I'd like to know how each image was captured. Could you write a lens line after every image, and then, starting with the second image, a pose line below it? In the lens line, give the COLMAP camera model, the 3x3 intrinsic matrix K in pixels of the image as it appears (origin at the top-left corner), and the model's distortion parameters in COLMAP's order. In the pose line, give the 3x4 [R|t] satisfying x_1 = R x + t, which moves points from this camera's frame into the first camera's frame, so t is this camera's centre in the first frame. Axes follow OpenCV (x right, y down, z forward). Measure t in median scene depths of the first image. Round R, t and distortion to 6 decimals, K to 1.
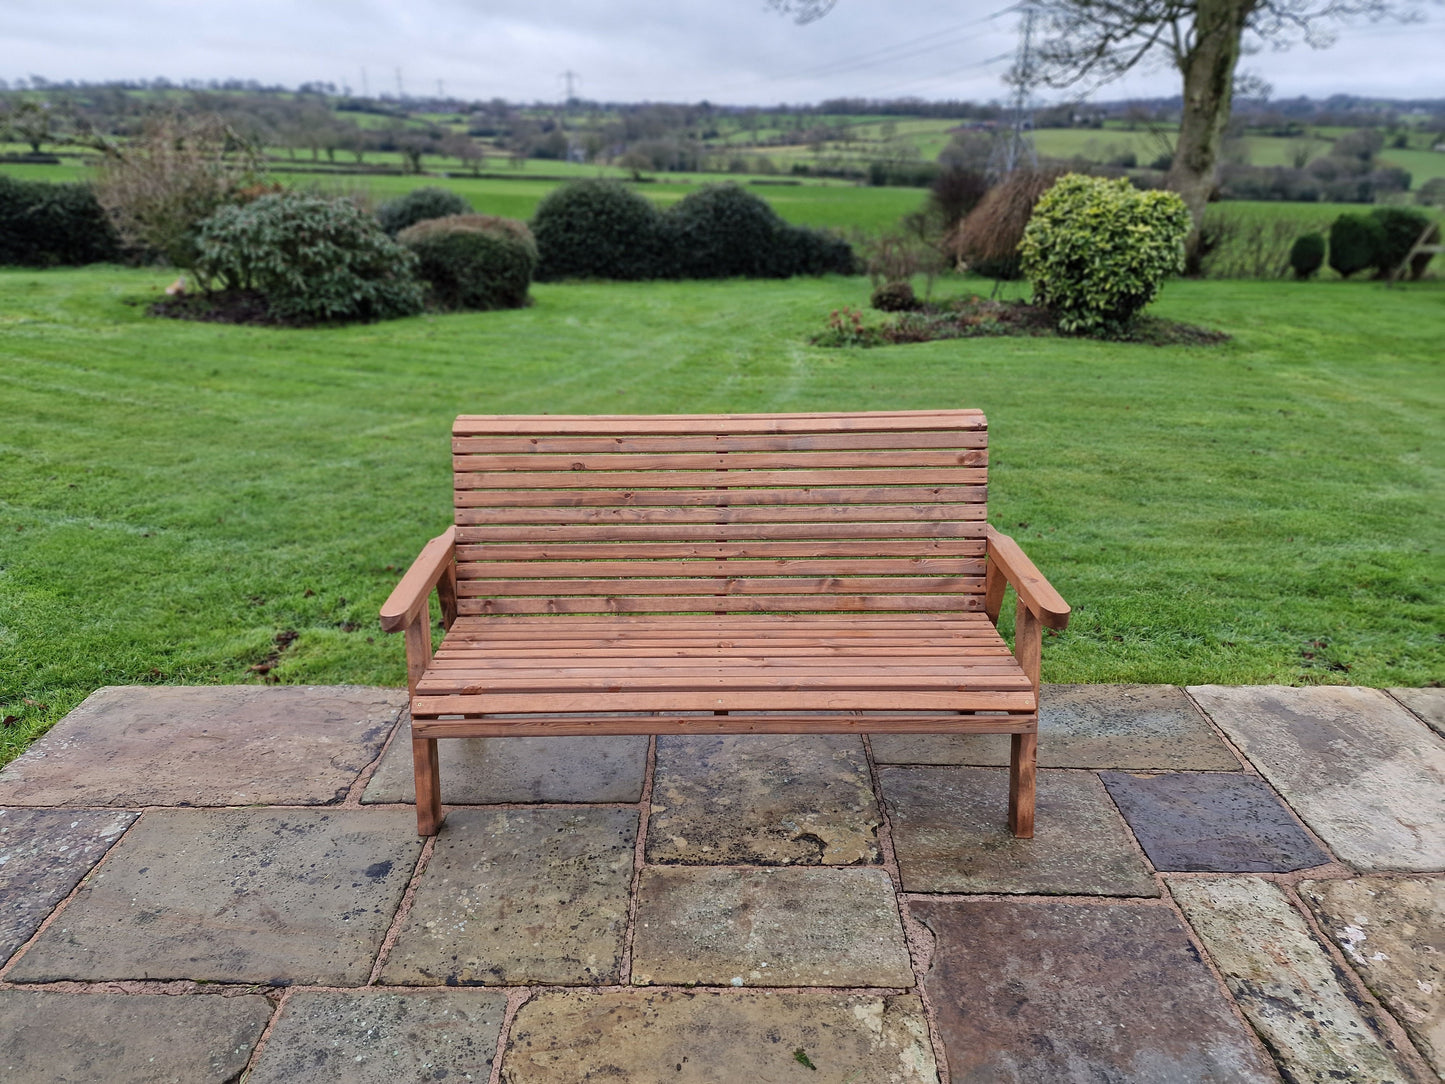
lens RADIAL K [[966.3, 0, 712.4], [0, 966.3, 533.0], [0, 0, 1]] dist [0.087065, -0.075618]
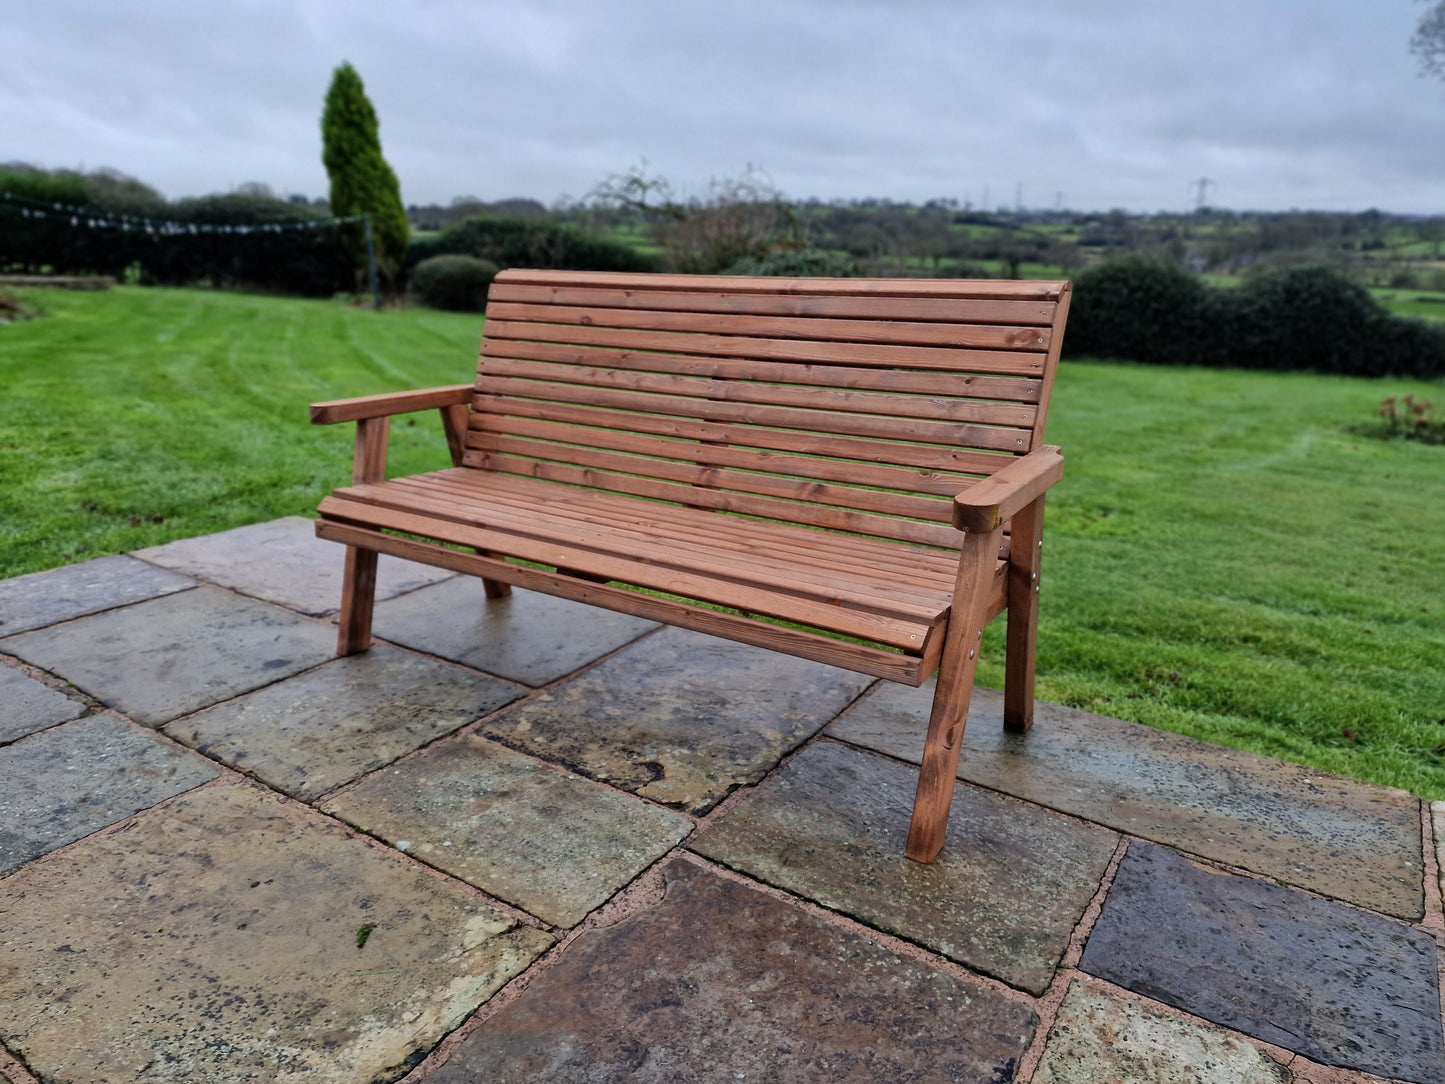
lens RADIAL K [[977.6, 0, 704.0], [0, 977.6, 542.1], [0, 0, 1]] dist [0.078236, -0.074936]
pose [[0.837856, 0.169046, -0.519058, 0.460342], [-0.217766, 0.975414, -0.033844, 0.139364], [0.500575, 0.141390, 0.854069, 0.292096]]
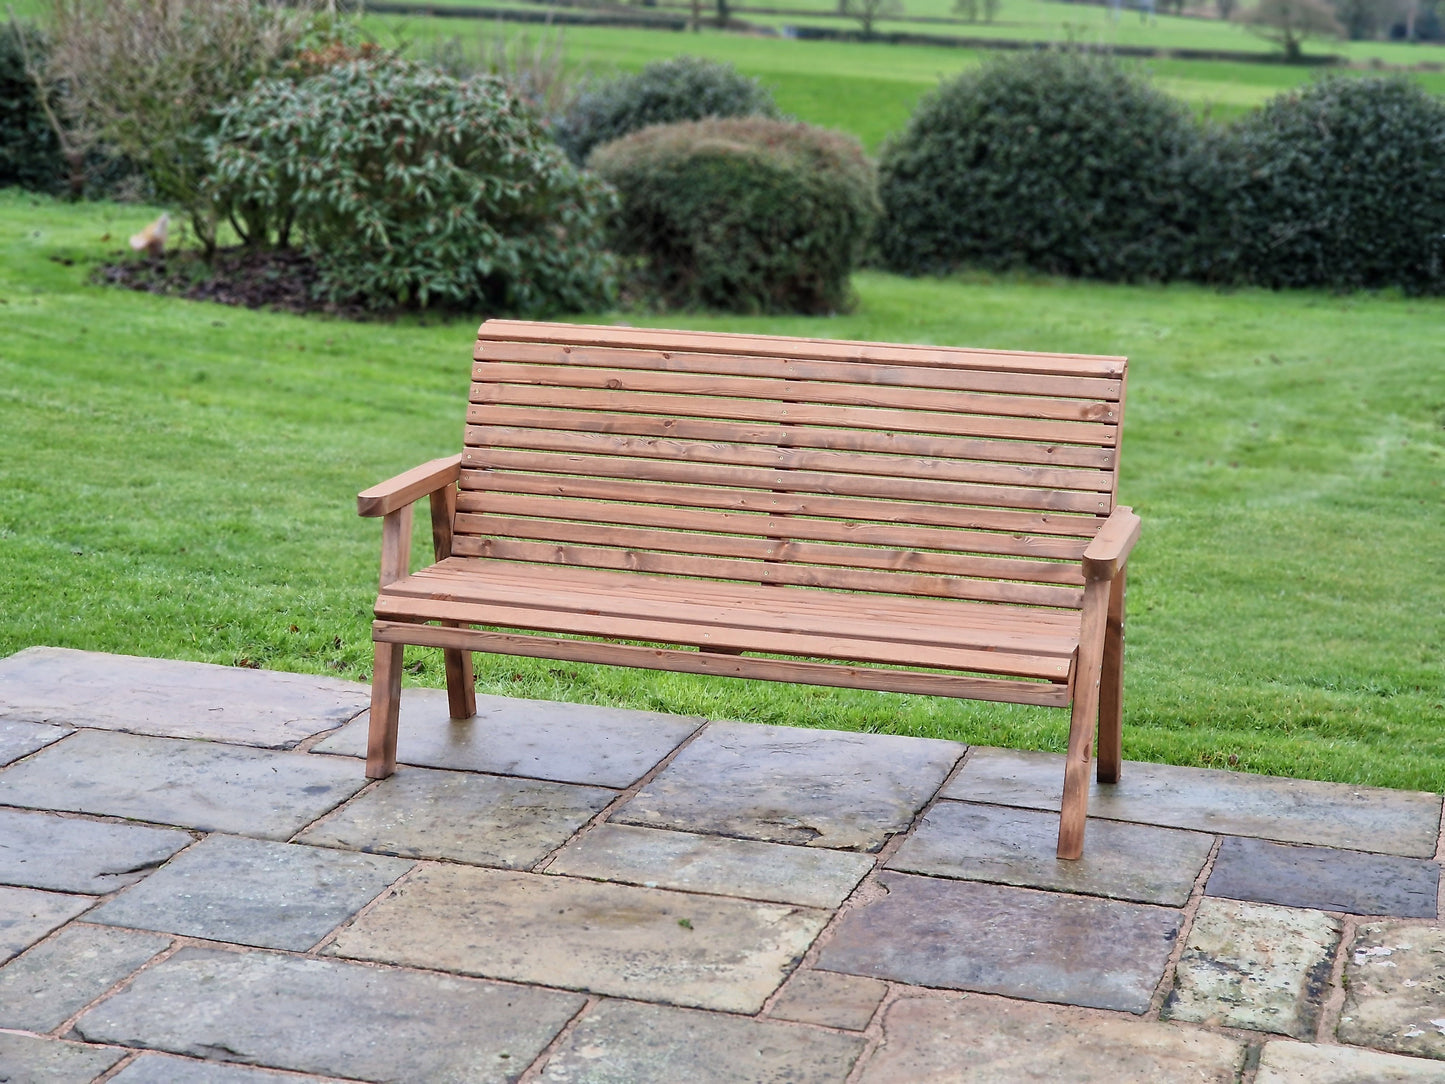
lens RADIAL K [[2783.5, 0, 719.3], [0, 2783.5, 506.6], [0, 0, 1]] dist [0.025798, 0.591876]
pose [[0.960596, 0.082677, -0.265367, 0.565433], [-0.130165, 0.977383, -0.166672, 0.402894], [0.245585, 0.194646, 0.949632, -1.161725]]
